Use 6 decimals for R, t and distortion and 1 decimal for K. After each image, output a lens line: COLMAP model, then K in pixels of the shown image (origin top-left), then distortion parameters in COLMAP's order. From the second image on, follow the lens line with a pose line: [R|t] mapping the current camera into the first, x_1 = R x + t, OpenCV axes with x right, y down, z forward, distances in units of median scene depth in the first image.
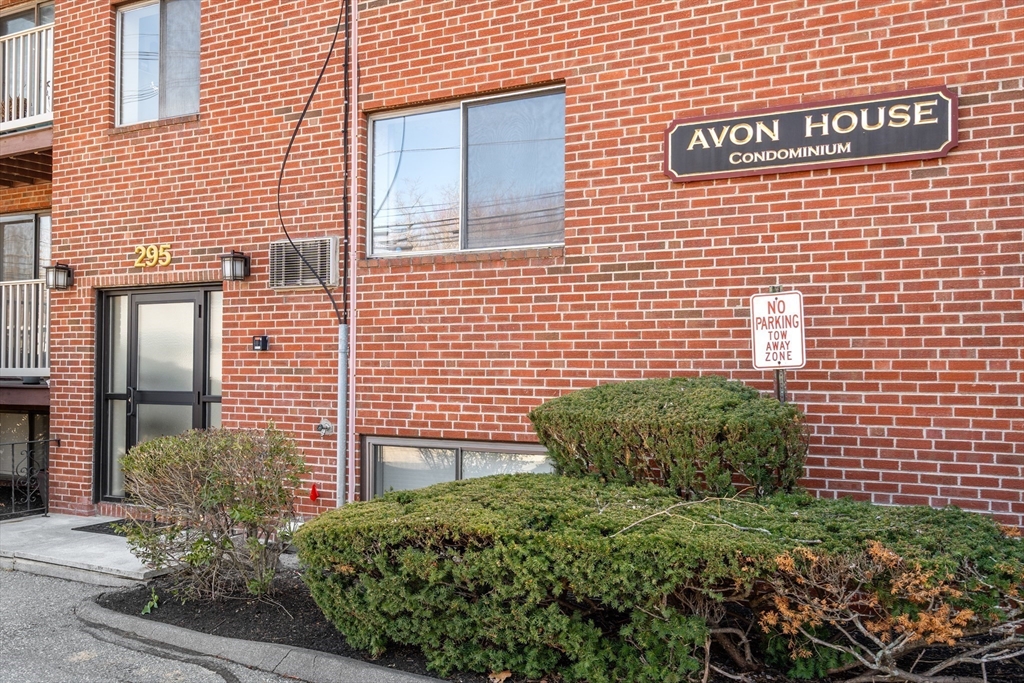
lens RADIAL K [[879.2, 0, 511.8], [0, 879.2, 343.2], [0, 0, 1]] dist [-0.002433, -0.000198]
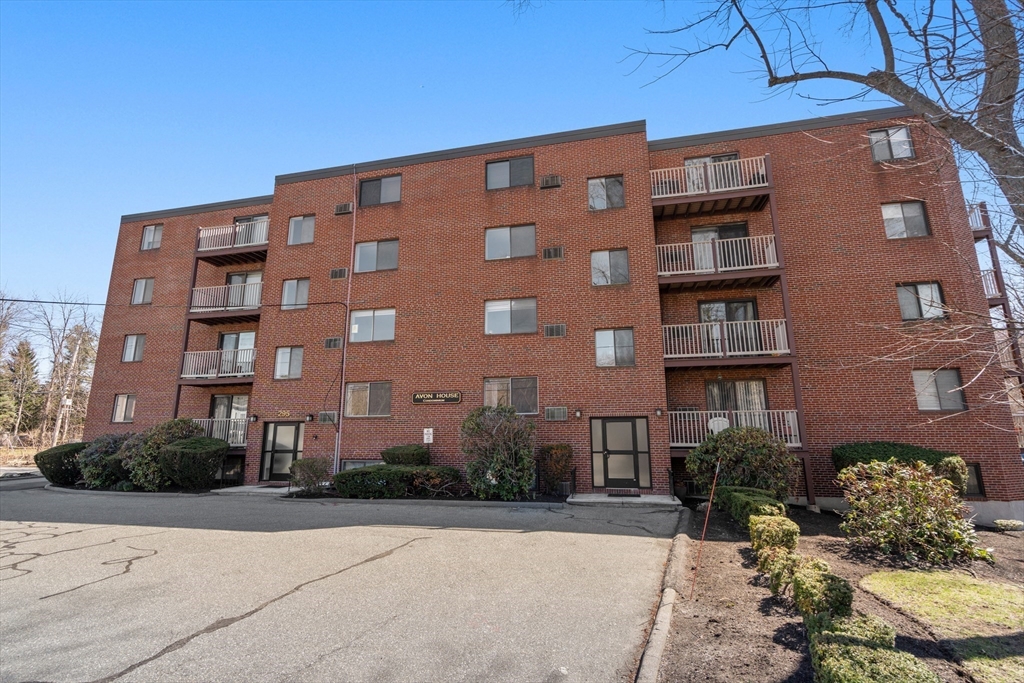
lens RADIAL K [[473.4, 0, 506.5], [0, 473.4, 336.9], [0, 0, 1]] dist [0.002575, 0.000644]
pose [[0.971905, 0.036357, 0.232548, 0.051320], [0.004157, 0.985192, -0.171403, -0.080907], [-0.235337, 0.167555, 0.957362, -1.450849]]
